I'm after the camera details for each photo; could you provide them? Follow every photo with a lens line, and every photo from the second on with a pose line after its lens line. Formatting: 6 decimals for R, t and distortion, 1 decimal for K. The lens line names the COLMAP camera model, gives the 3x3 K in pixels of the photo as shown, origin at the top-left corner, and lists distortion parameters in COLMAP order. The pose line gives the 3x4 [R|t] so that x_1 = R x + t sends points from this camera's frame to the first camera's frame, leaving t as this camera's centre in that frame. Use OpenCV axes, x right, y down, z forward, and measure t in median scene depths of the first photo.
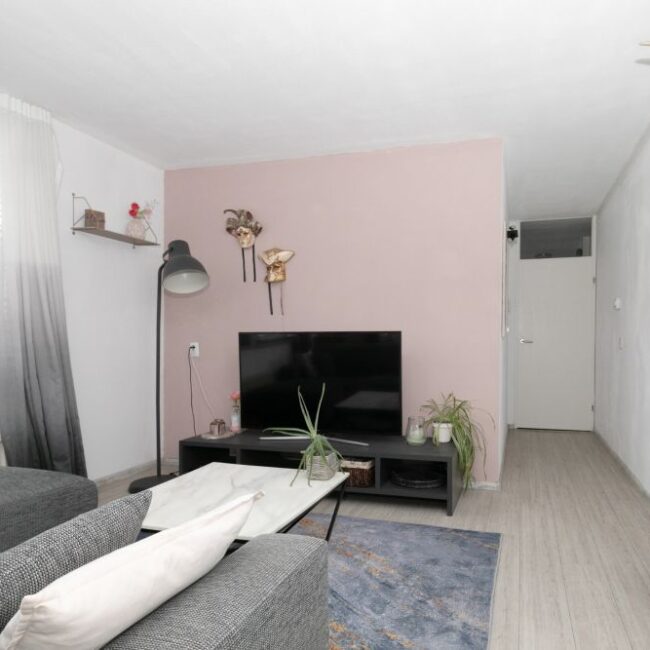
lens RADIAL K [[455.6, 0, 401.2], [0, 455.6, 351.6], [0, 0, 1]] dist [0.002295, -0.001644]
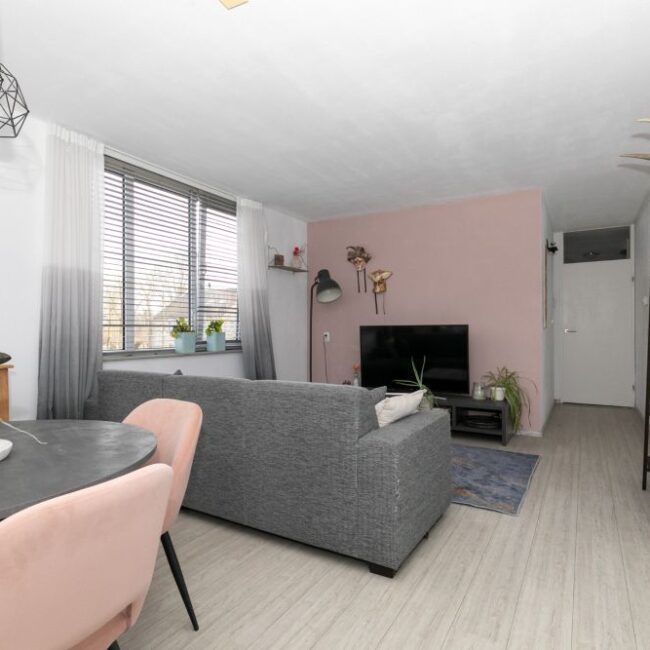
lens RADIAL K [[440.2, 0, 331.8], [0, 440.2, 323.7], [0, 0, 1]] dist [0.002280, 0.002179]
pose [[0.965258, -0.007351, -0.261195, -0.051731], [-0.003407, 0.999165, -0.040714, 0.012745], [0.261276, 0.040190, 0.964427, -0.494556]]
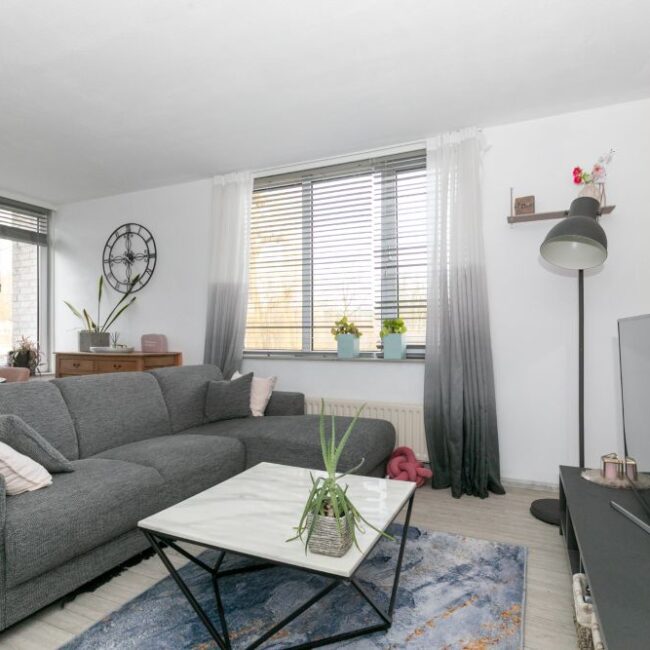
lens RADIAL K [[432.1, 0, 326.4], [0, 432.1, 327.7], [0, 0, 1]] dist [0.012452, -0.003493]
pose [[-0.154892, -0.013737, -0.987836, 0.272456], [-0.024890, 0.999640, -0.009998, -0.015127], [0.987618, 0.023038, -0.155178, 0.696254]]
